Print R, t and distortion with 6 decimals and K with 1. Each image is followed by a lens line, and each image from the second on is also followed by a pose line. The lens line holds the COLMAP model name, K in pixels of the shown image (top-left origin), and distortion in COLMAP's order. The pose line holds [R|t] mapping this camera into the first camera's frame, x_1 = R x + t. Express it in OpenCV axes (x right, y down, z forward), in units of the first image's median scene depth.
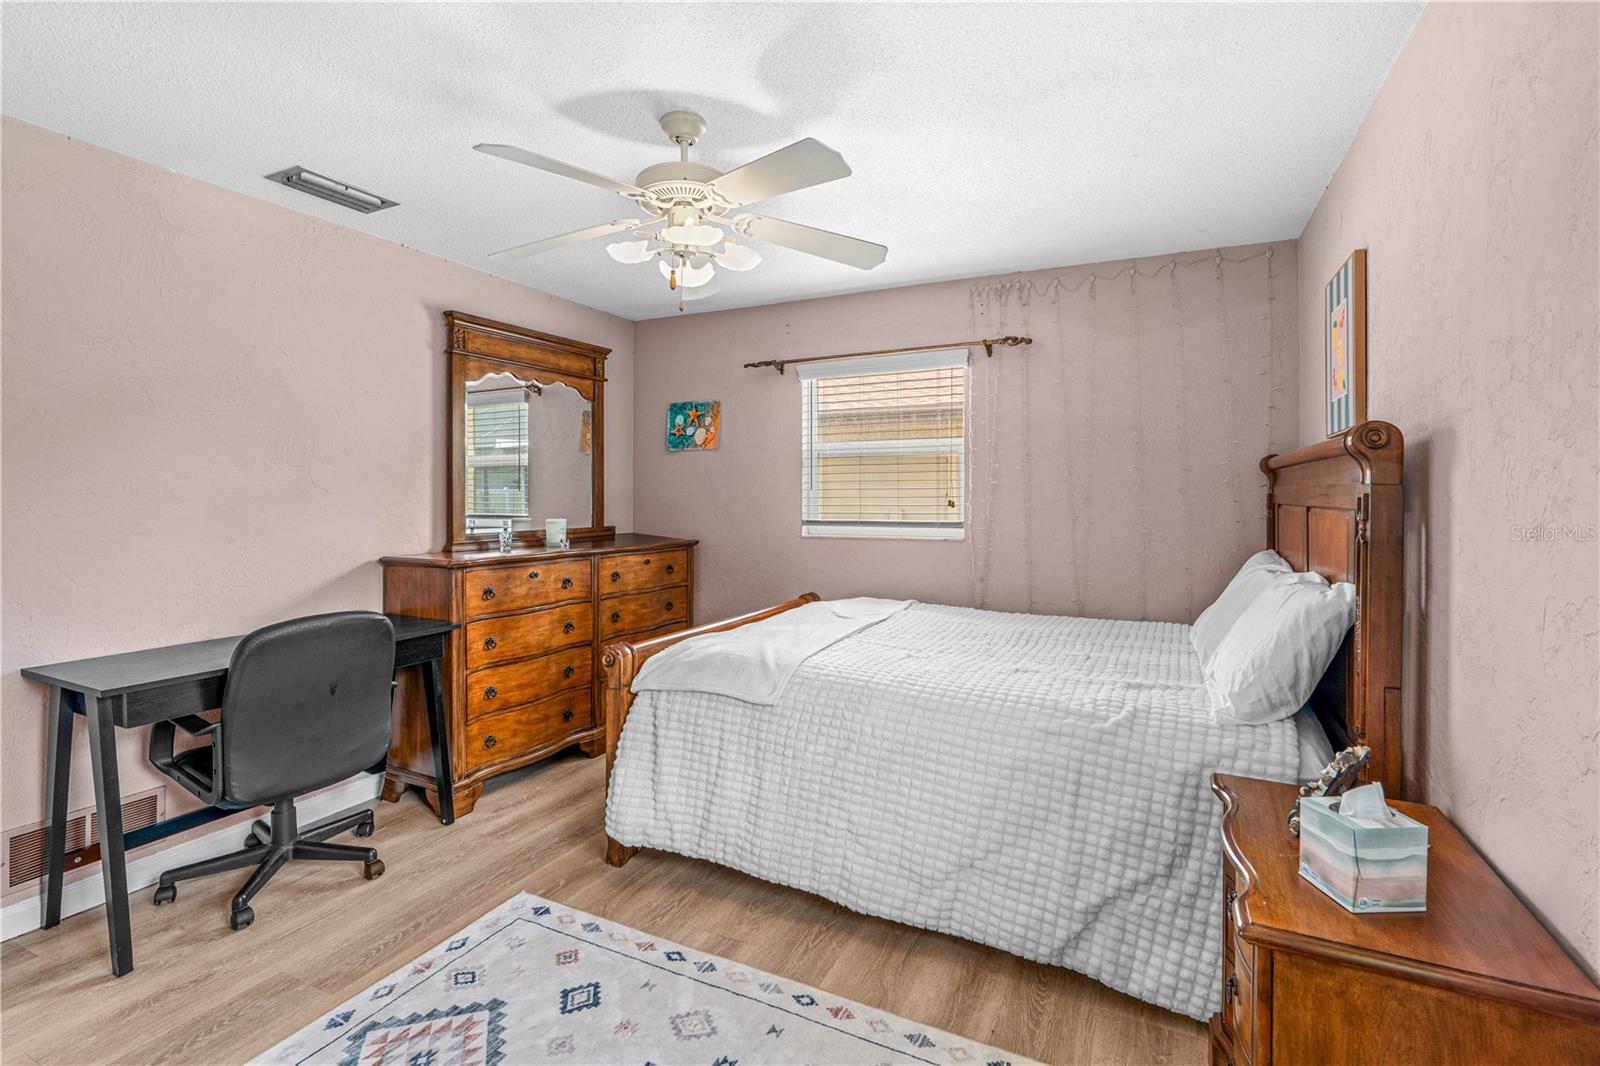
lens RADIAL K [[724.0, 0, 793.2], [0, 724.0, 502.0], [0, 0, 1]] dist [-0.004582, 0.000027]
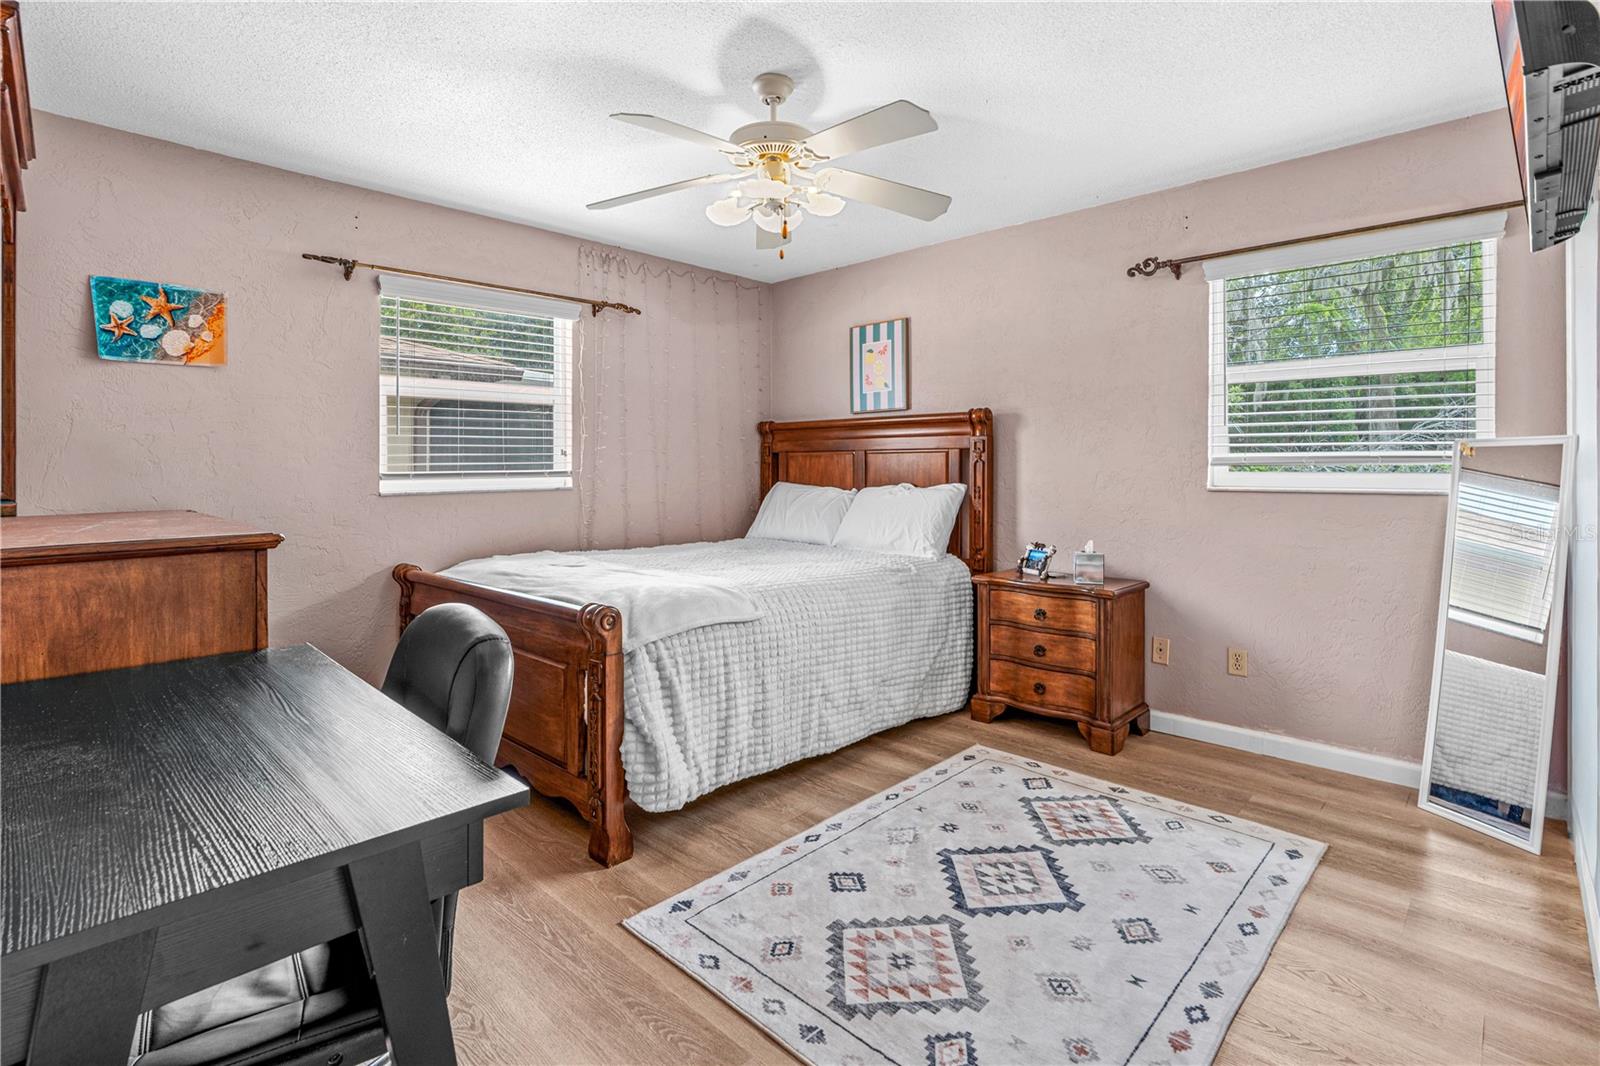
lens RADIAL K [[772.1, 0, 802.3], [0, 772.1, 472.3], [0, 0, 1]] dist [-0.002877, -0.000189]
pose [[0.304058, -0.009342, 0.952608, -1.070125], [0.016348, 0.999856, 0.004588, 0.045555], [-0.952513, 0.014178, 0.304167, 0.528261]]
